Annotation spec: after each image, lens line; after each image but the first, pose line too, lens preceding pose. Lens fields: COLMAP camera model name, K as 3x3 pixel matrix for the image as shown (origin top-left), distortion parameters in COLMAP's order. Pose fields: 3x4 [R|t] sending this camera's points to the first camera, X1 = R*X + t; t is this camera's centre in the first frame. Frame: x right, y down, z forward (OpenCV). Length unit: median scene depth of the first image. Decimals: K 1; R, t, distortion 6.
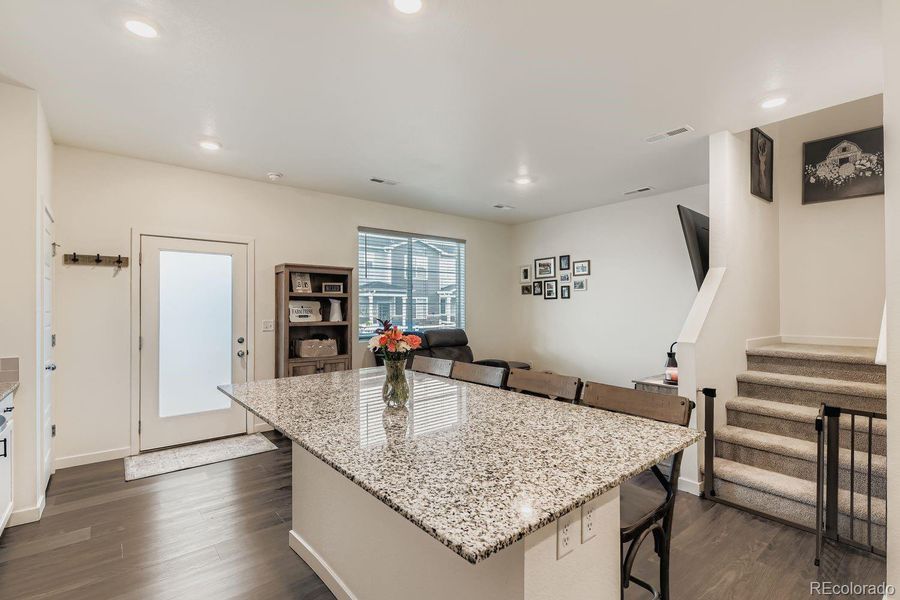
lens RADIAL K [[408.8, 0, 454.9], [0, 408.8, 308.9], [0, 0, 1]] dist [-0.001518, -0.002224]
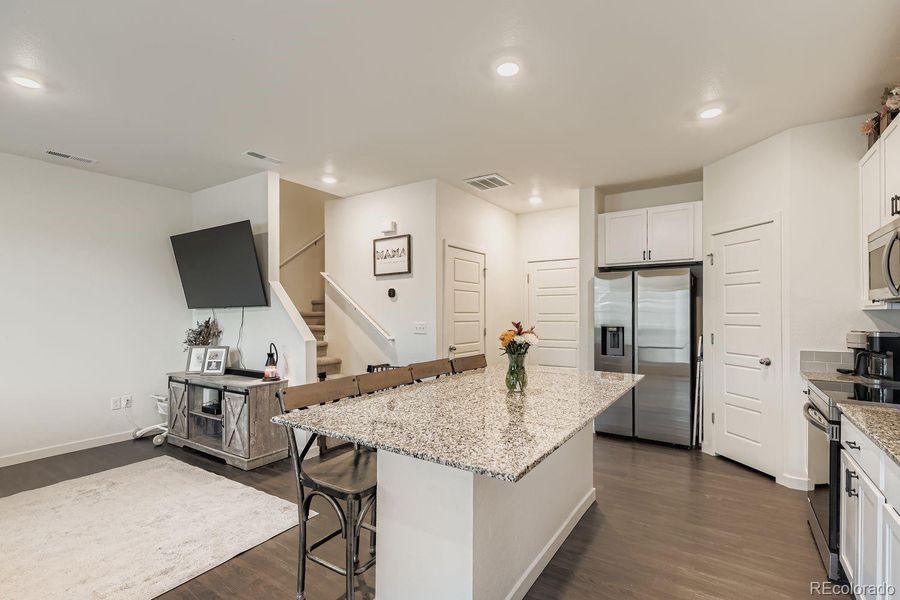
lens RADIAL K [[420.5, 0, 457.5], [0, 420.5, 308.6], [0, 0, 1]] dist [0.011466, -0.003592]
pose [[-0.295506, 0.009669, 0.955292, -0.405881], [0.006121, 0.999947, -0.008228, -0.002332], [-0.955321, 0.003416, -0.295549, 0.457595]]
